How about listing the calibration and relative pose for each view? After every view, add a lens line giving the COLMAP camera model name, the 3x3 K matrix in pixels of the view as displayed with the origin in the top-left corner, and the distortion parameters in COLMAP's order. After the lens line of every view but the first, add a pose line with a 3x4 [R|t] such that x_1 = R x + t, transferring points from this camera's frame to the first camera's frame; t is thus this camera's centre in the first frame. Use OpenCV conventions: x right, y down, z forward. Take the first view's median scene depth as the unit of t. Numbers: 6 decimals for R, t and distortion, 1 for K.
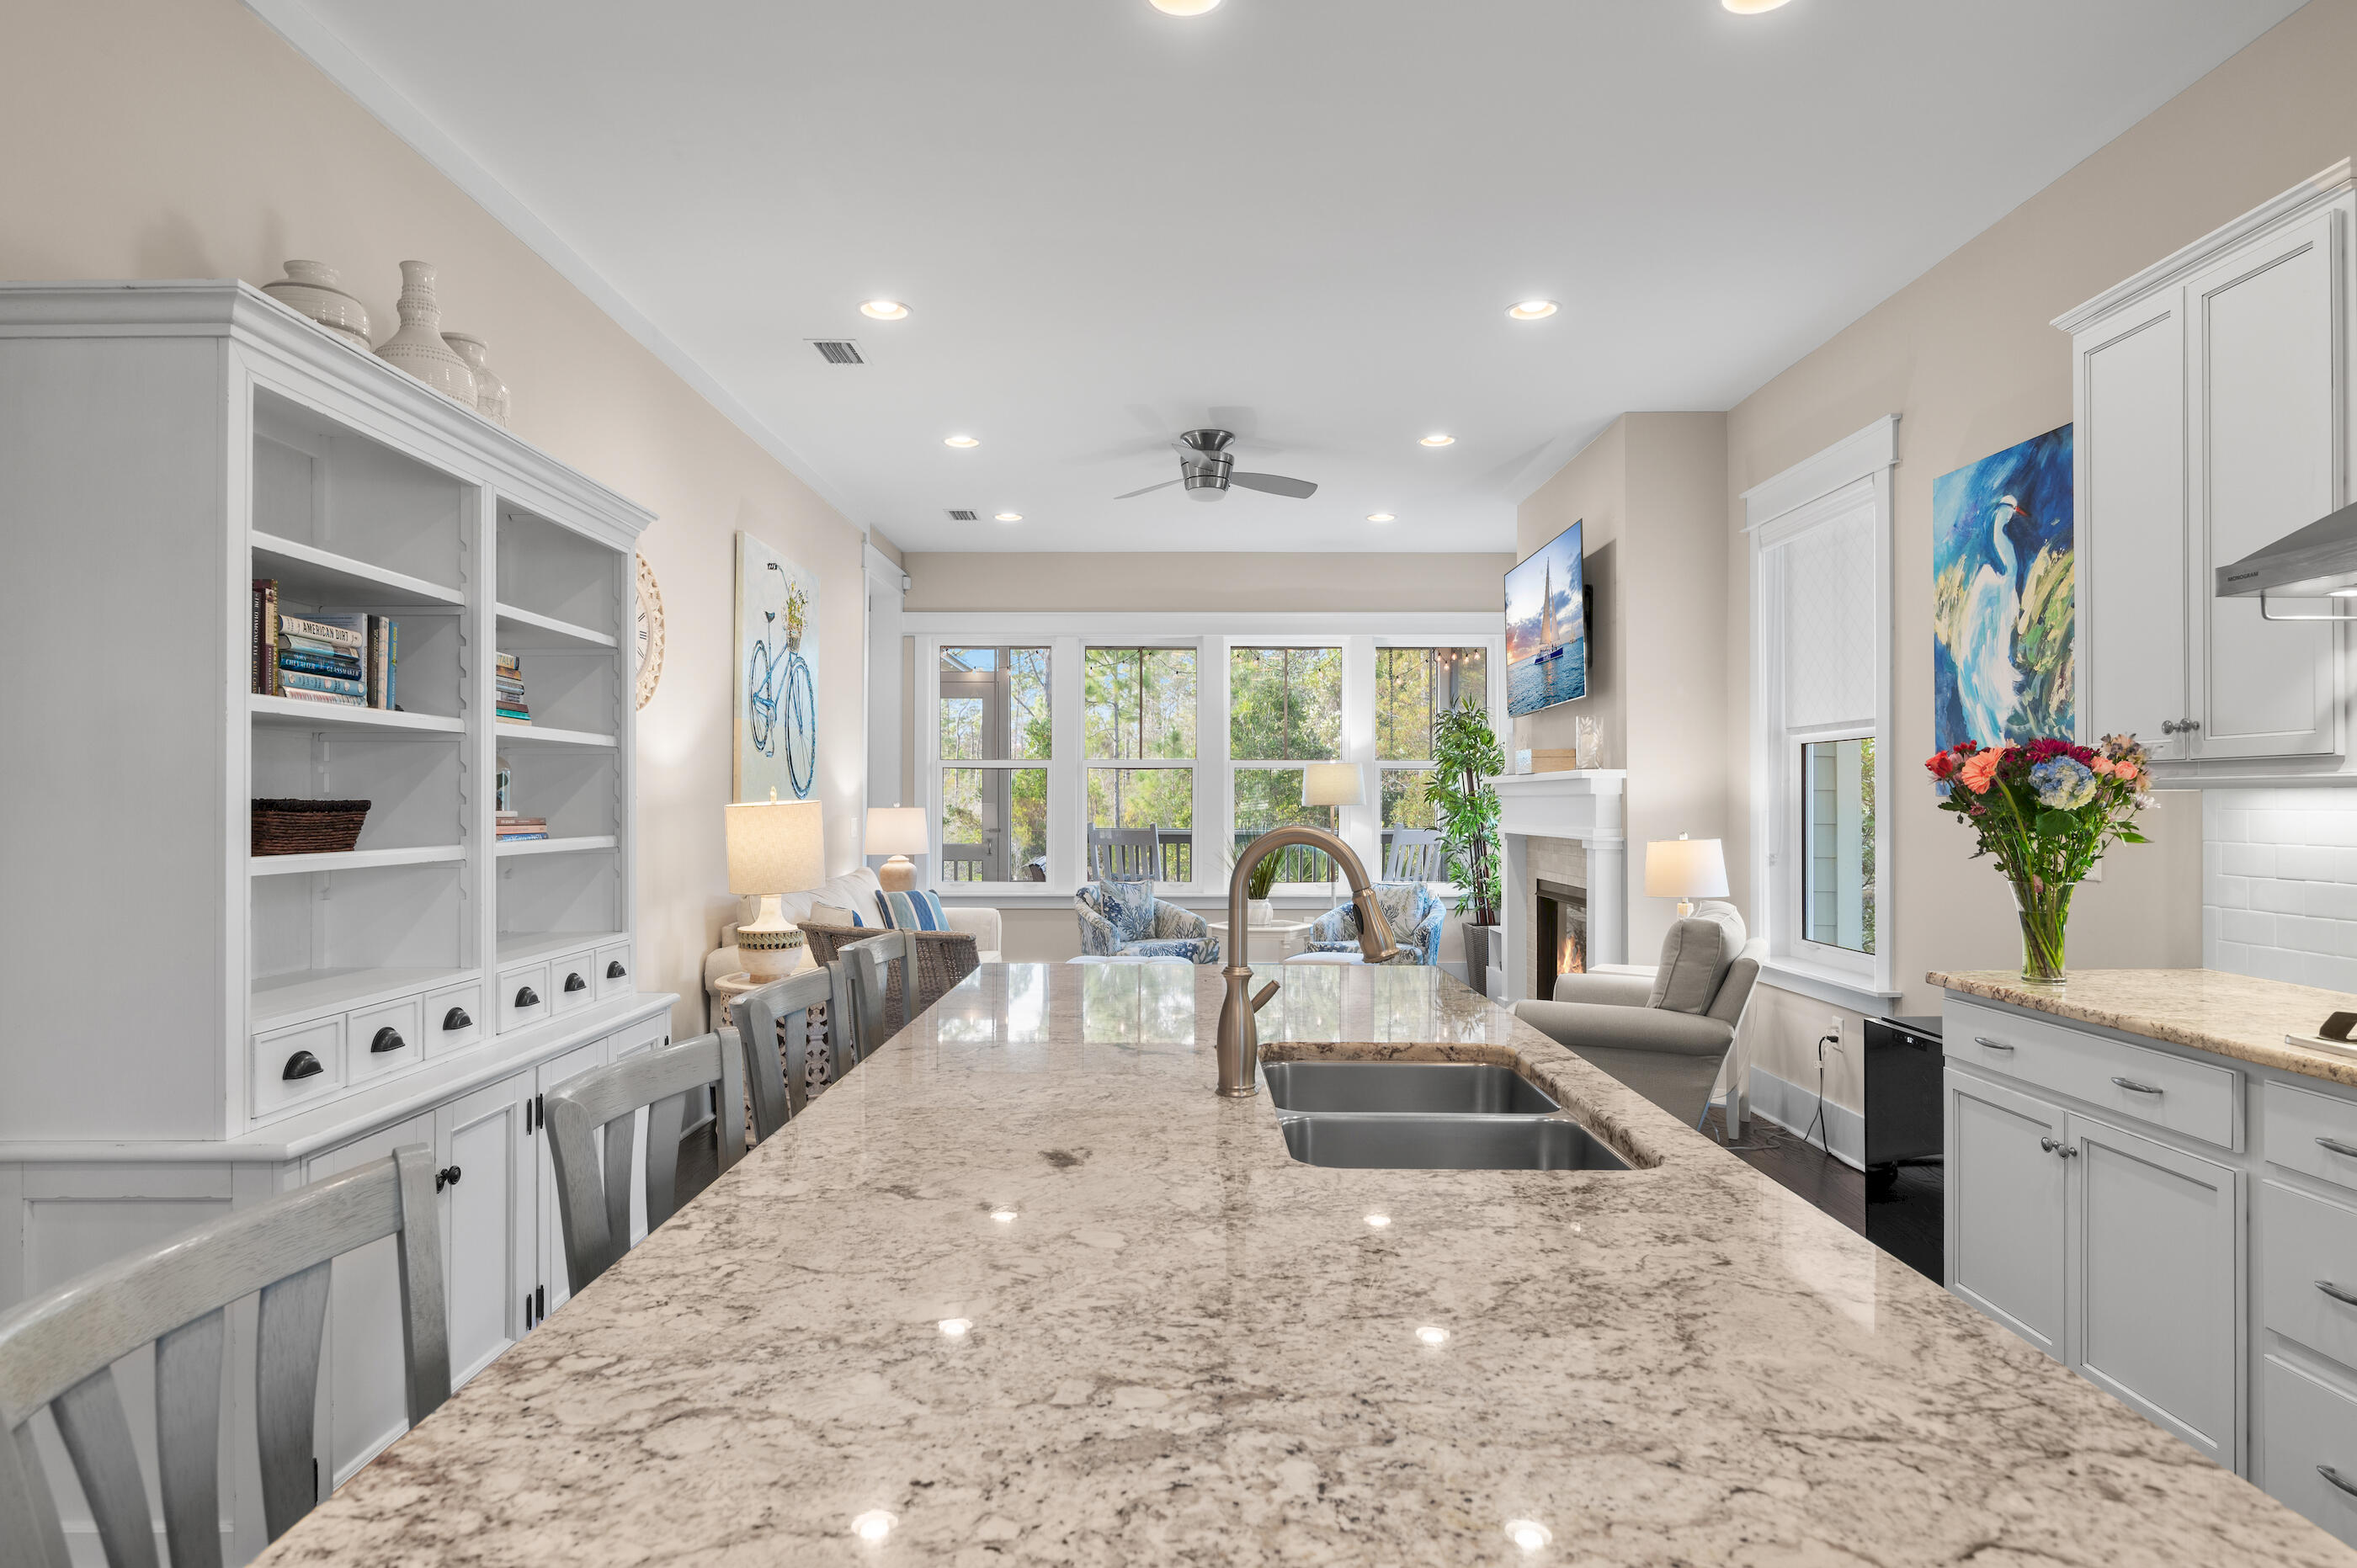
lens RADIAL K [[1310.6, 0, 1183.1], [0, 1310.6, 783.5], [0, 0, 1]] dist [-0.006094, -0.000233]
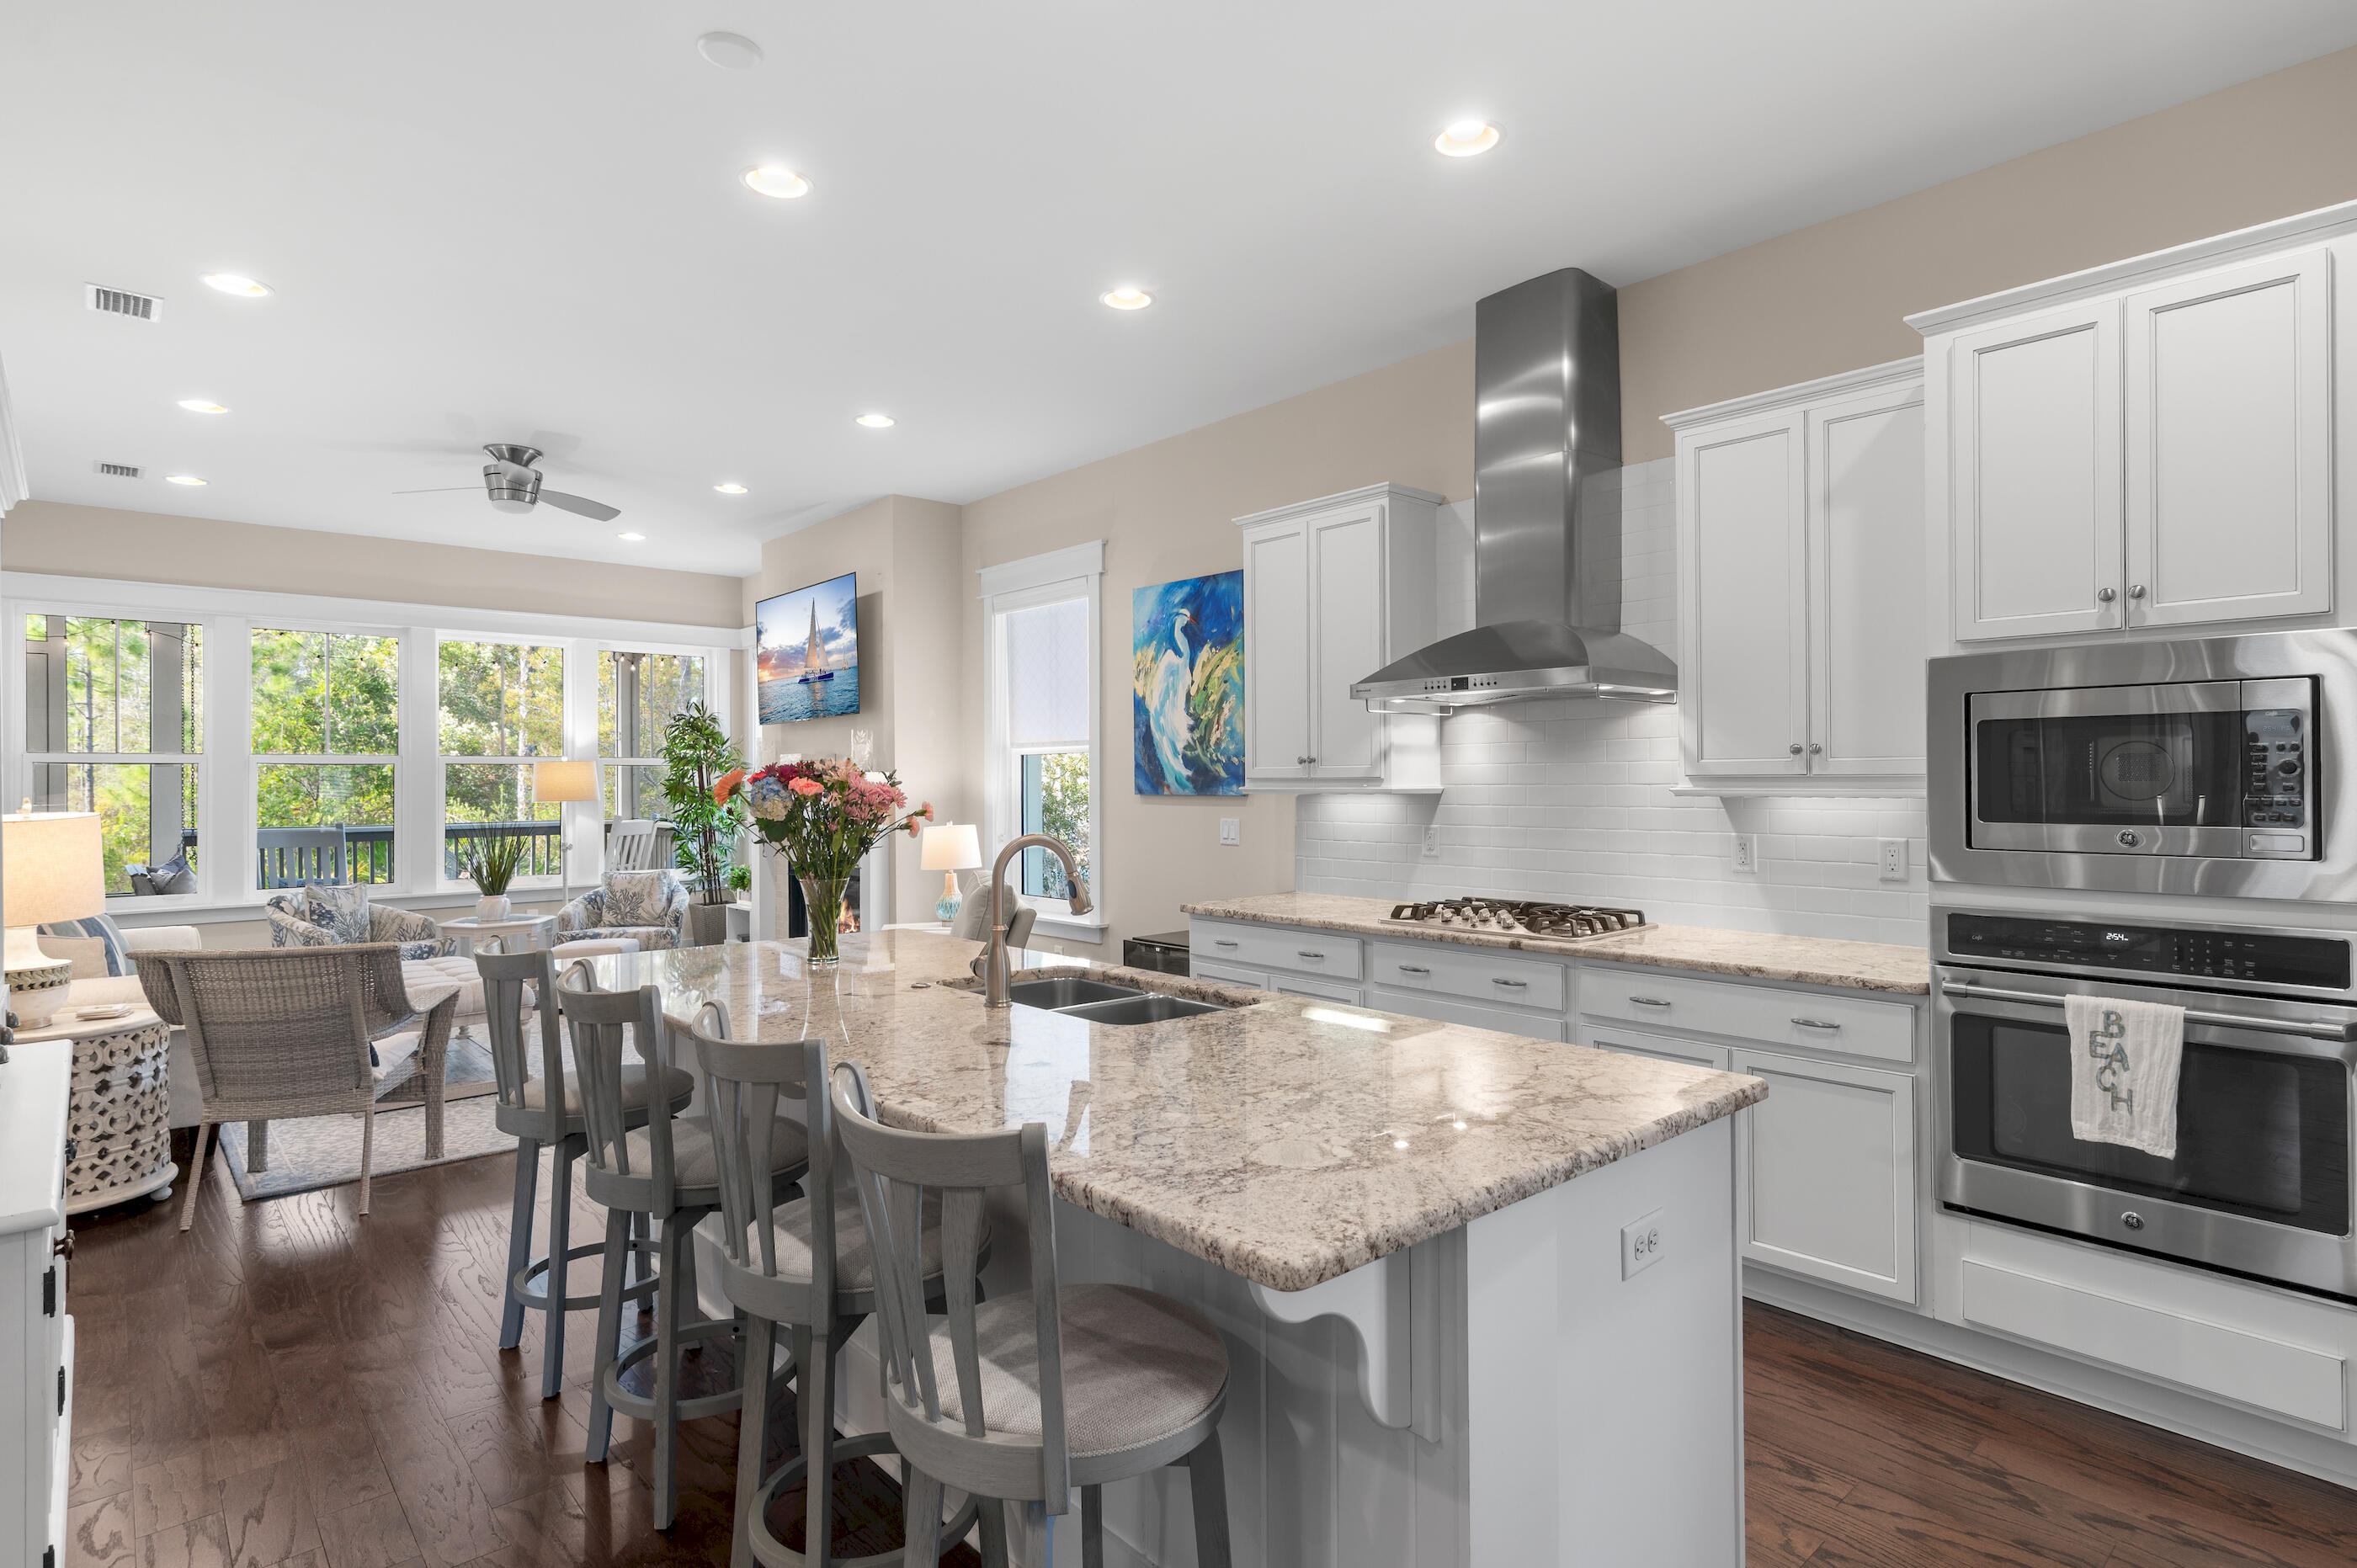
lens RADIAL K [[1188.6, 0, 1194.9], [0, 1188.6, 774.1], [0, 0, 1]] dist [0.003526, 0.000215]
pose [[0.742839, -0.001387, 0.669469, -0.340318], [-0.001772, 0.999990, 0.004038, -0.021895], [-0.669468, -0.004185, 0.742829, -0.100246]]
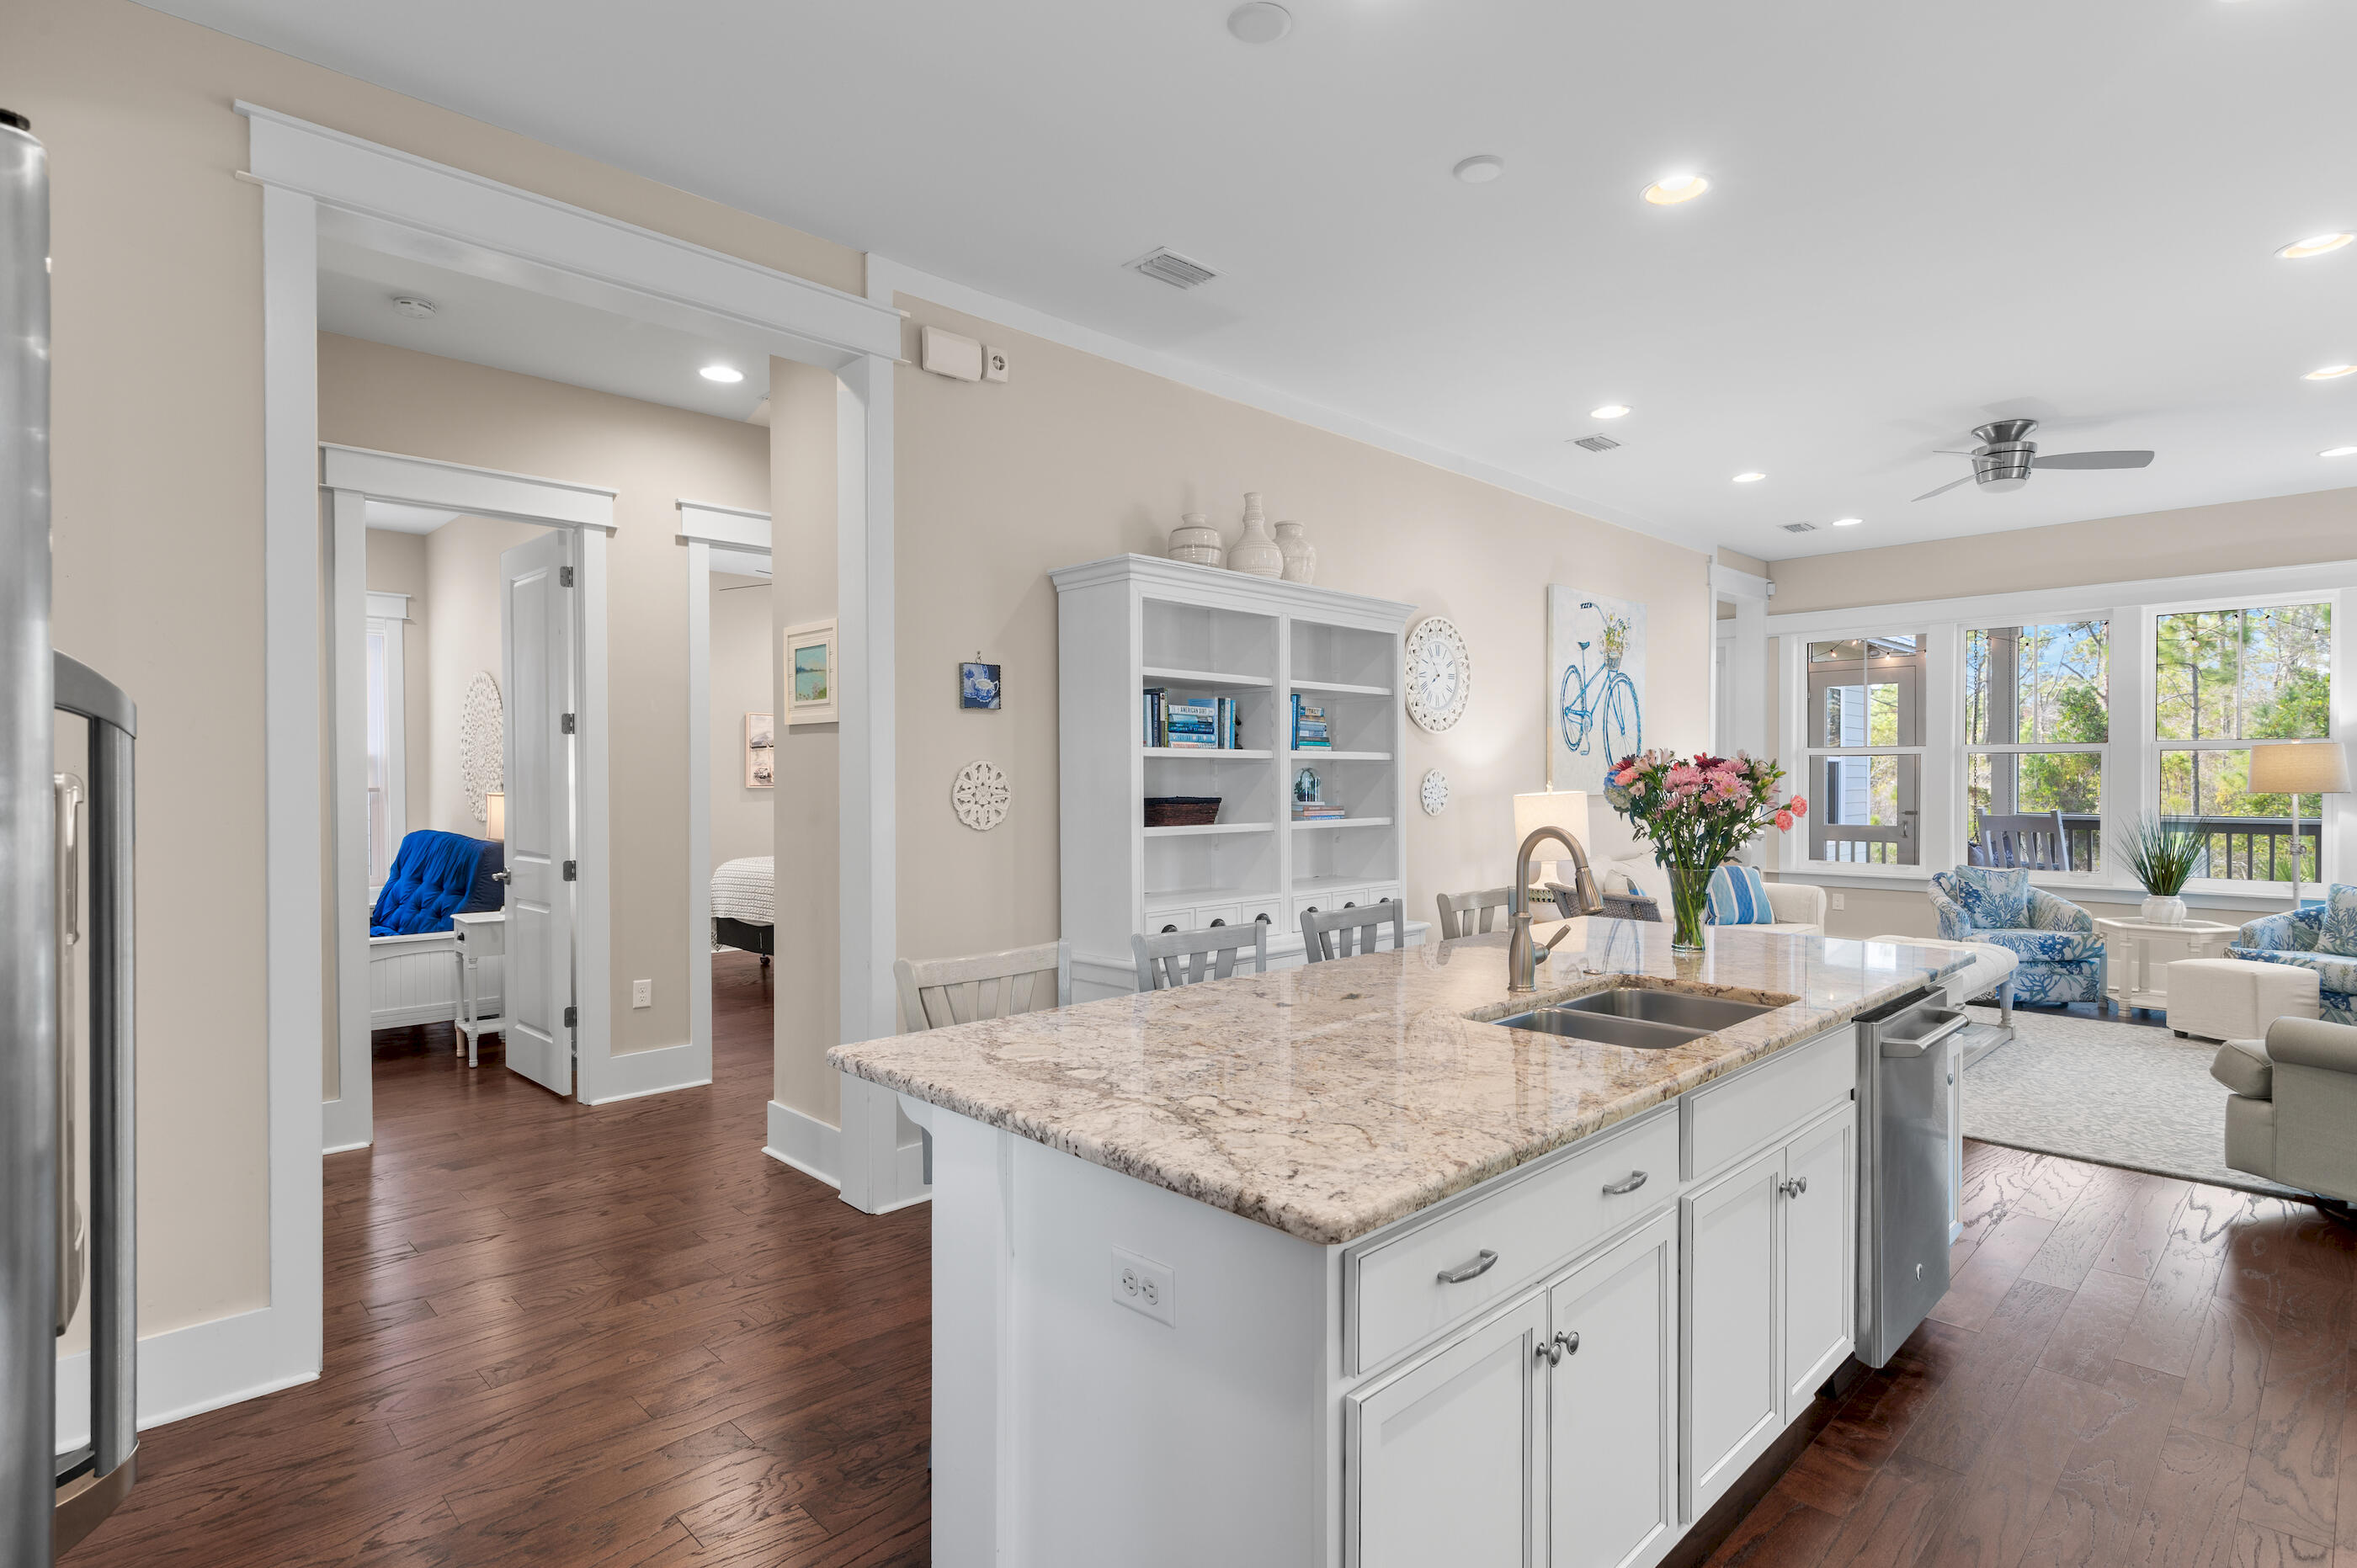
lens RADIAL K [[1188.6, 0, 1177.8], [0, 1188.6, 787.9], [0, 0, 1]] dist [0.003526, 0.000215]
pose [[0.700752, 0.003541, -0.713396, 0.363795], [0.012421, 0.999776, 0.017163, -0.020684], [0.713296, -0.020888, 0.700551, -0.152333]]
